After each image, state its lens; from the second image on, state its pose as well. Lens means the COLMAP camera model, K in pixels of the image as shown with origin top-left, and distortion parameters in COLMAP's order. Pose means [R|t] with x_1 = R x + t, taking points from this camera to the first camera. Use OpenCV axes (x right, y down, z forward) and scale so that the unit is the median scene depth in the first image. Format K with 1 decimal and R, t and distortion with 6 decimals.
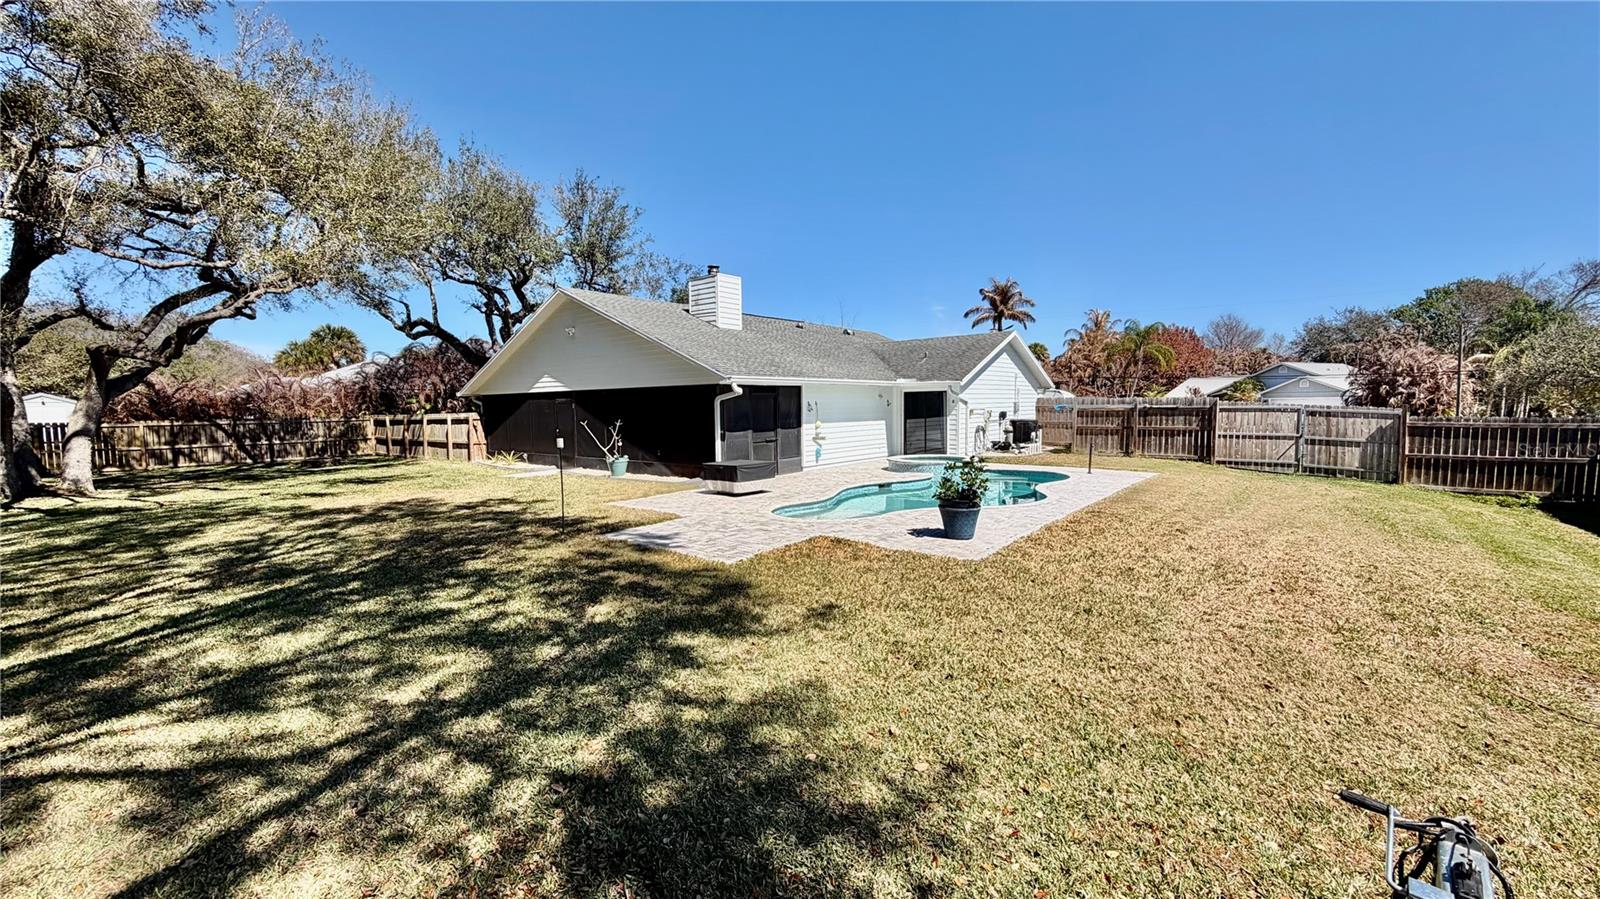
lens RADIAL K [[658.8, 0, 800.0], [0, 658.8, 449.5], [0, 0, 1]] dist [-0.000891, -0.000037]
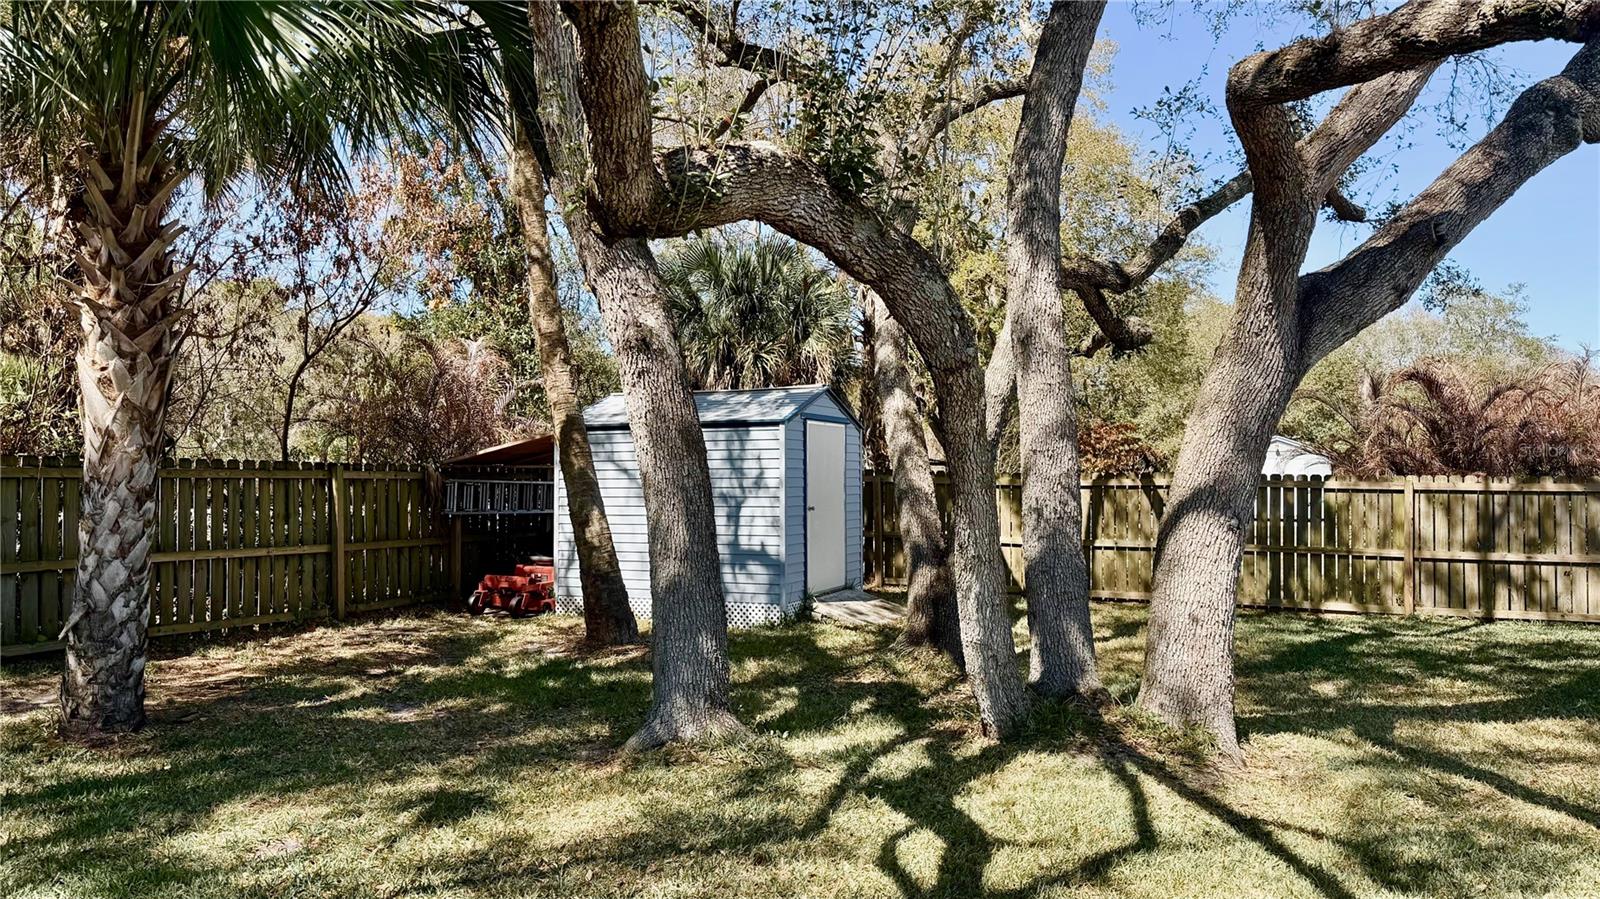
lens RADIAL K [[1157.0, 0, 800.0], [0, 1157.0, 449.5], [0, 0, 1]] dist [-0.000731, 0.000263]
pose [[0.298898, -0.007805, -0.954253, -0.510211], [-0.074486, 0.996725, -0.031483, -0.013607], [0.951374, 0.080489, 0.297337, 0.506473]]
